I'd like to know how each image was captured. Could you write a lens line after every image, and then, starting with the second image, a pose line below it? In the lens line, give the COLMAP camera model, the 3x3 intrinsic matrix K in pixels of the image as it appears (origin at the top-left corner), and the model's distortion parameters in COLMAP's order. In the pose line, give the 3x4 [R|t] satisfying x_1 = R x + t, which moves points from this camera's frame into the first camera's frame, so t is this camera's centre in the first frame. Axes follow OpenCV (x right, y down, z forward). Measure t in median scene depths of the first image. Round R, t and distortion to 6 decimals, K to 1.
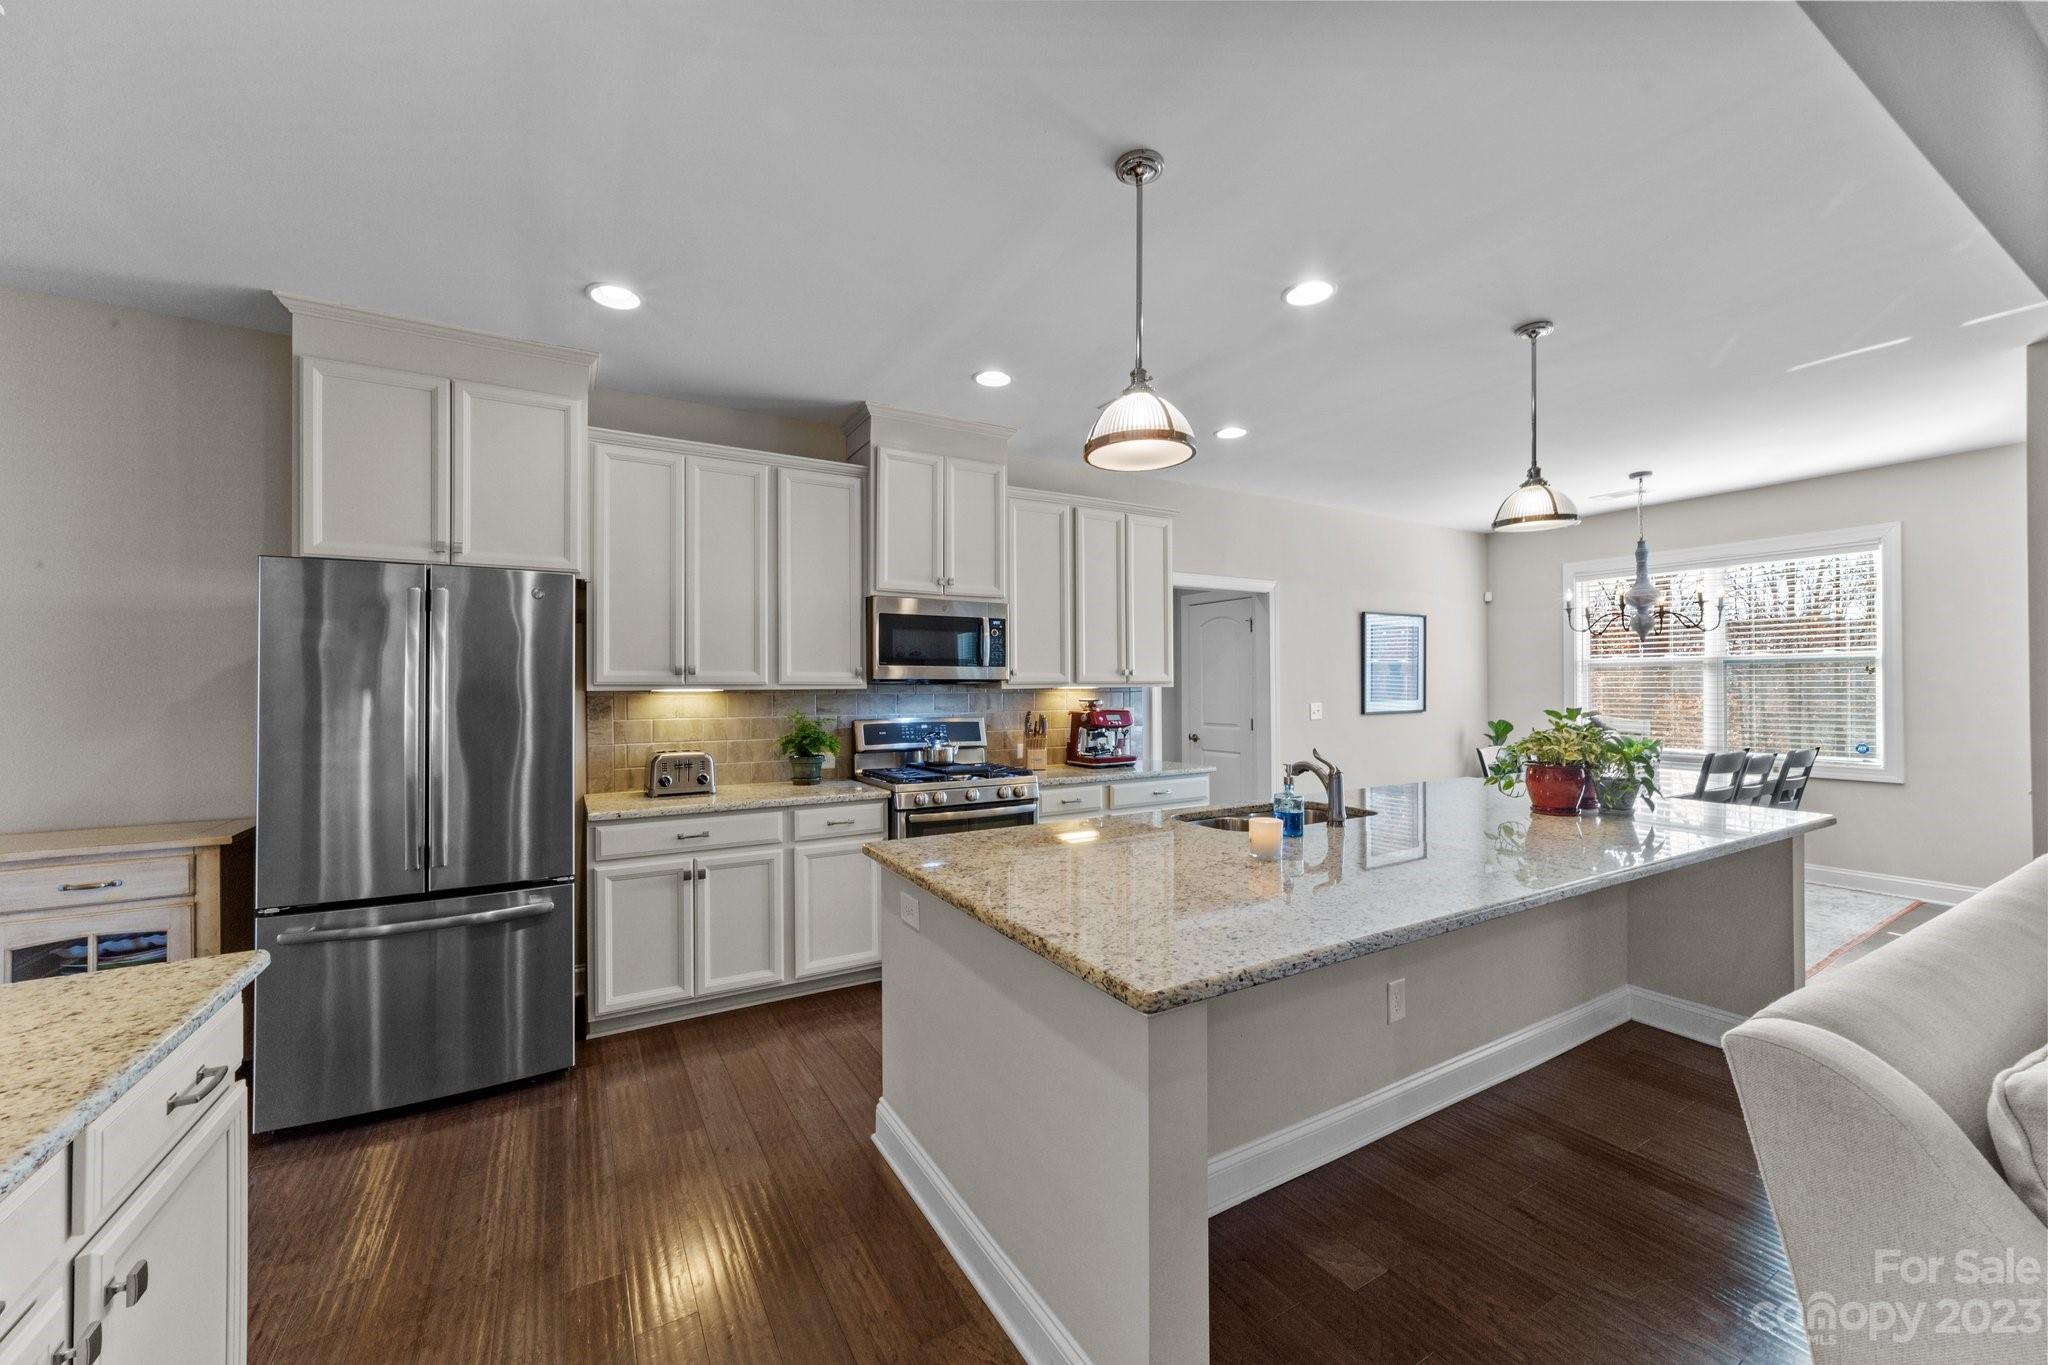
lens RADIAL K [[790.4, 0, 1029.8], [0, 790.4, 684.1], [0, 0, 1]] dist [-0.000442, 0.000634]
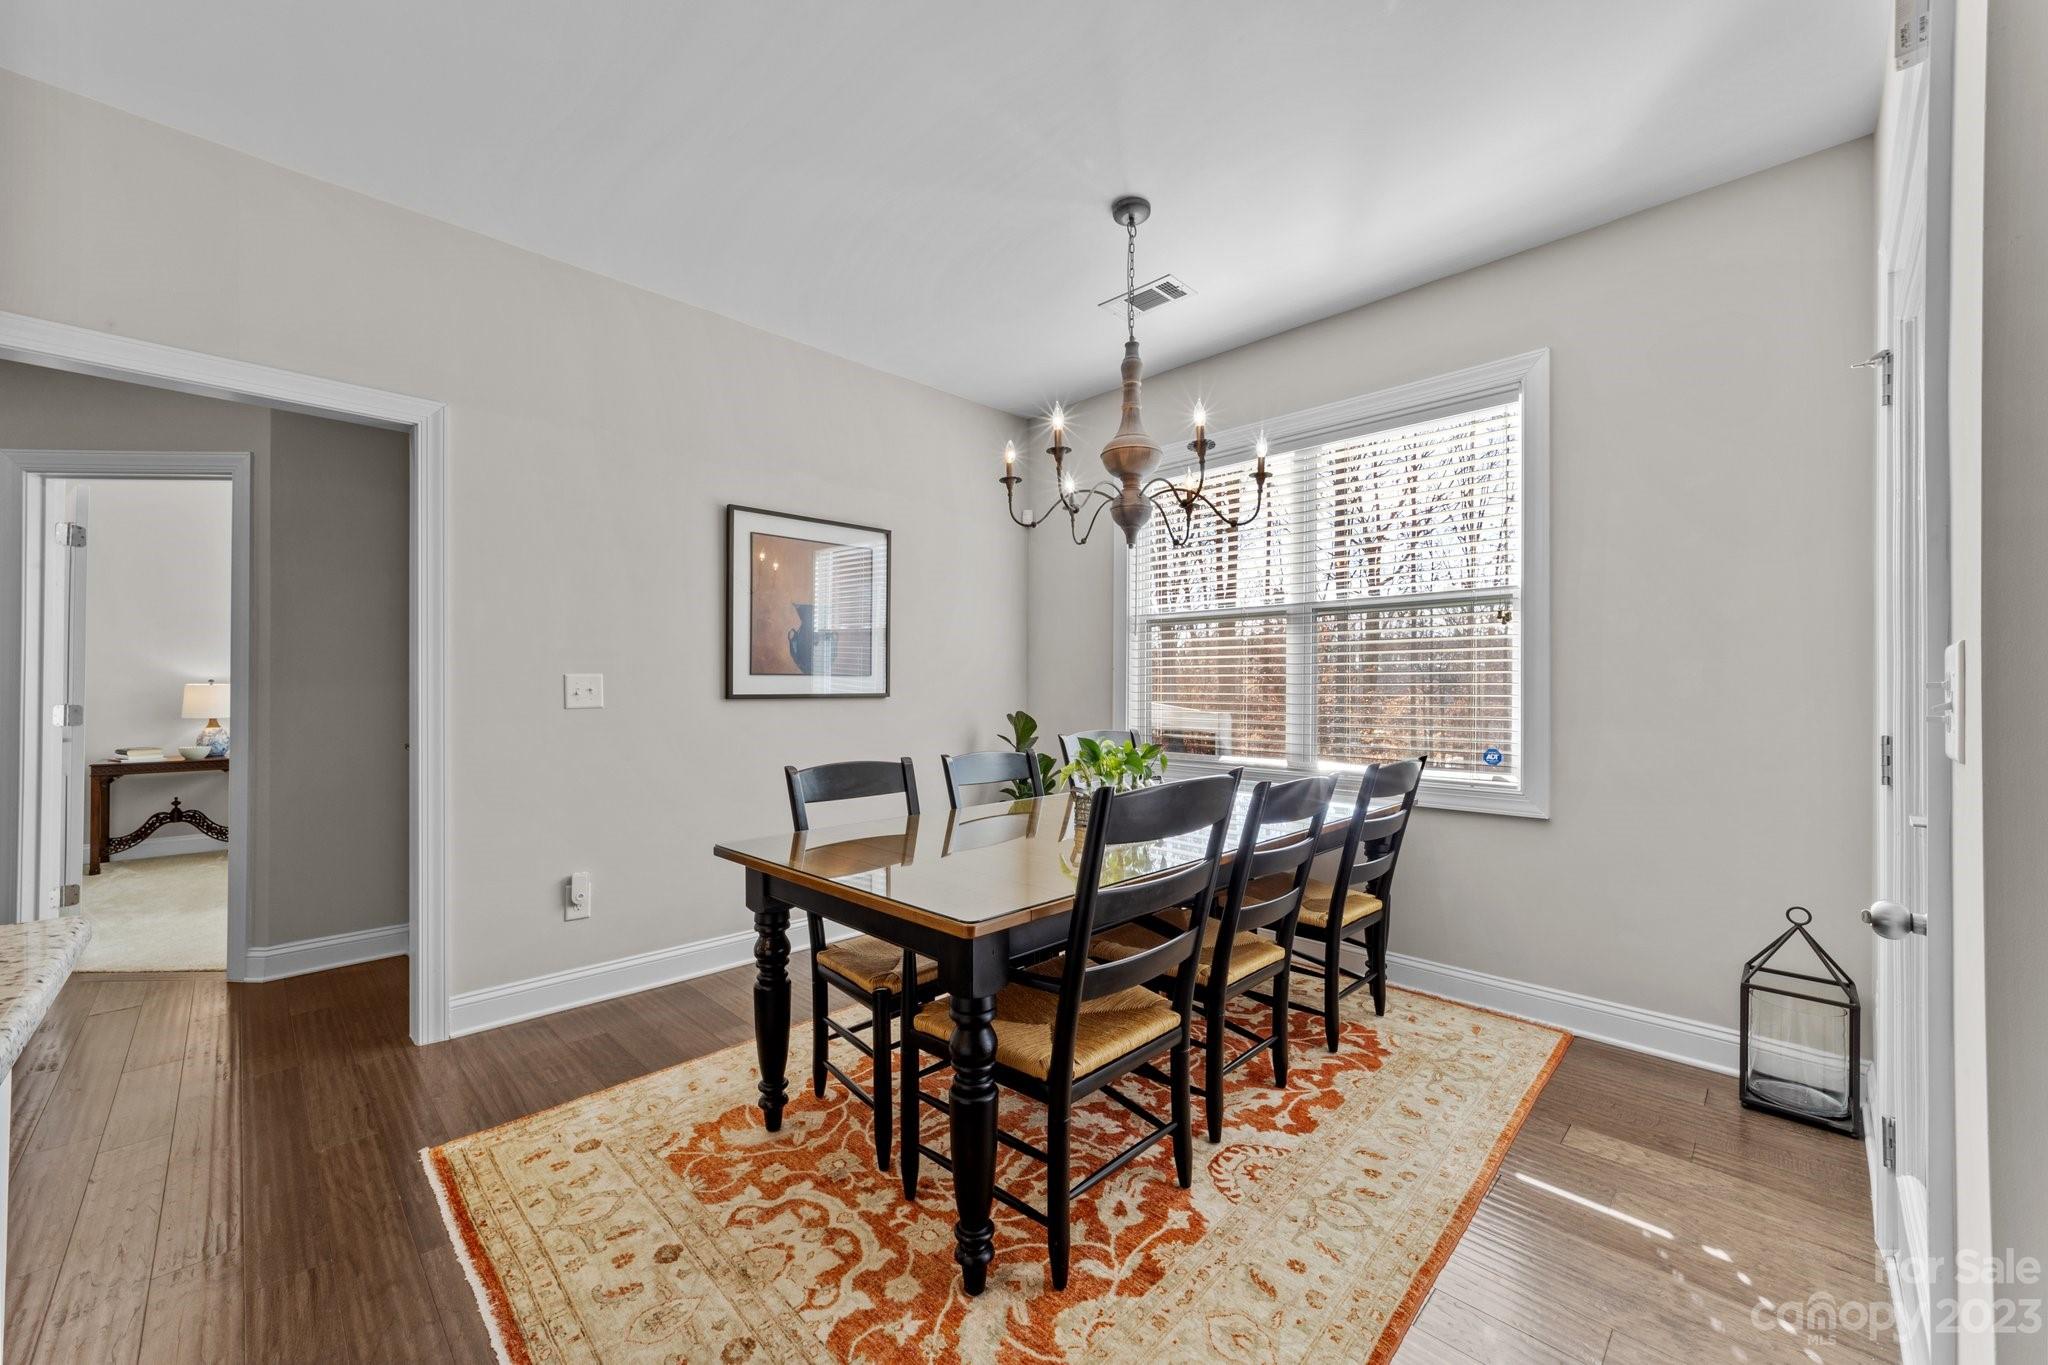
lens RADIAL K [[790.4, 0, 1030.8], [0, 790.4, 687.9], [0, 0, 1]] dist [-0.000442, 0.000634]
pose [[0.968472, 0.008474, 0.248979, 0.590585], [-0.009078, 0.999958, 0.001277, 0.034623], [-0.248958, -0.003497, 0.968508, 0.532706]]
